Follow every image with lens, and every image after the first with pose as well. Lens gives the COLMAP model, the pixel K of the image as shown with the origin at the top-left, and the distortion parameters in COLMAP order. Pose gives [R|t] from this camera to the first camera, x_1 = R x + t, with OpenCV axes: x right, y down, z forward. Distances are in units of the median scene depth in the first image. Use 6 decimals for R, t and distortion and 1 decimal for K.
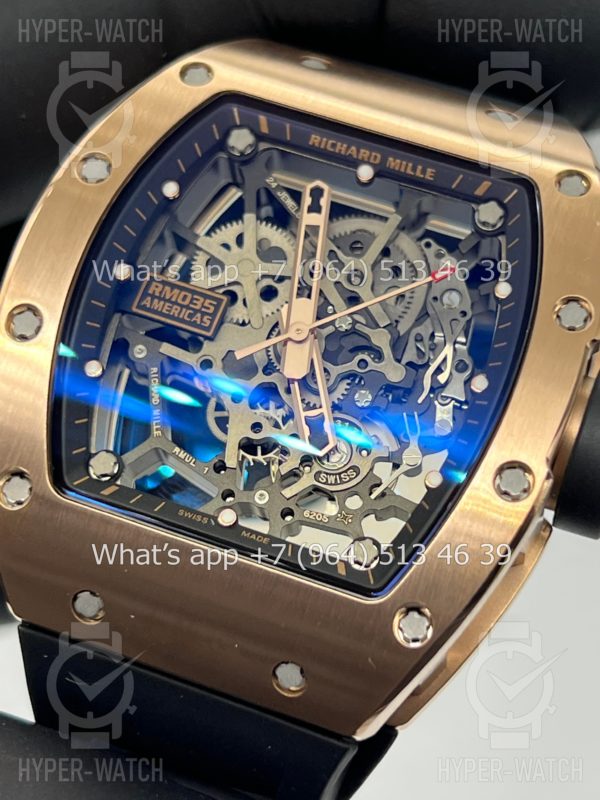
lens RADIAL K [[1992.4, 0, 300.0], [0, 1992.4, 400.0], [0, 0, 1]] dist [0.154669, 0.230389]
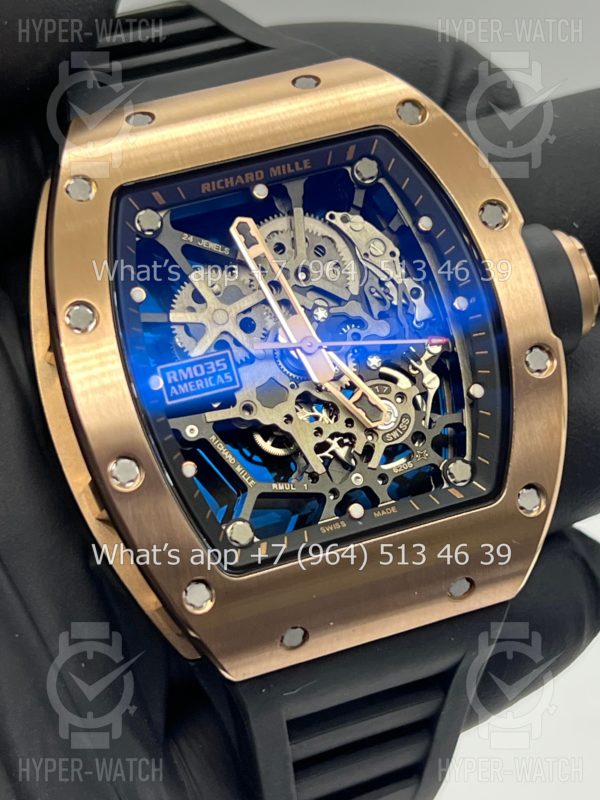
lens RADIAL K [[1992.4, 0, 300.0], [0, 1992.4, 400.0], [0, 0, 1]] dist [0.154669, 0.230389]
pose [[0.757095, -0.552072, 0.349319, -0.421284], [0.457814, 0.829783, 0.319165, -0.374048], [-0.466061, -0.081715, 0.880971, -0.028425]]
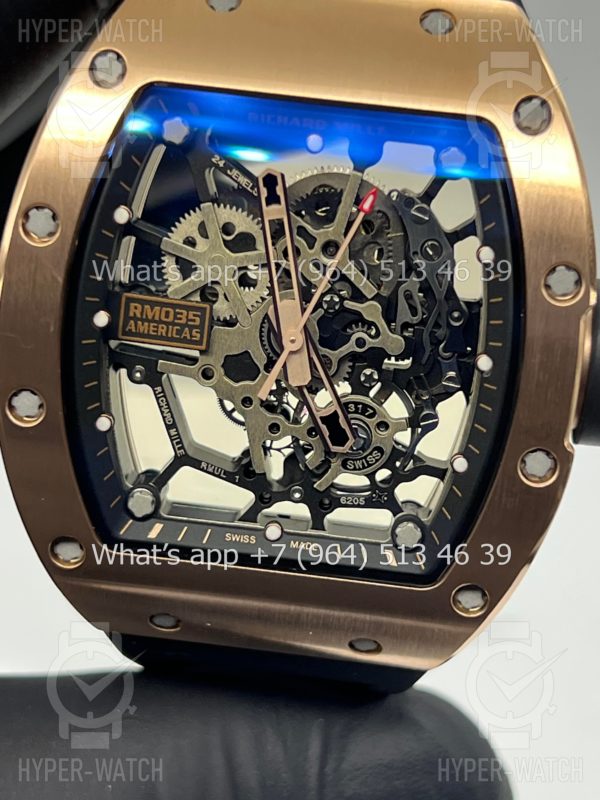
lens RADIAL K [[1992.4, 0, 300.0], [0, 1992.4, 400.0], [0, 0, 1]] dist [0.154669, 0.230389]
pose [[0.968465, -0.248021, -0.023675, 0.018406], [0.226355, 0.836178, 0.499569, -0.494145], [-0.104107, -0.489174, 0.865950, 0.120400]]
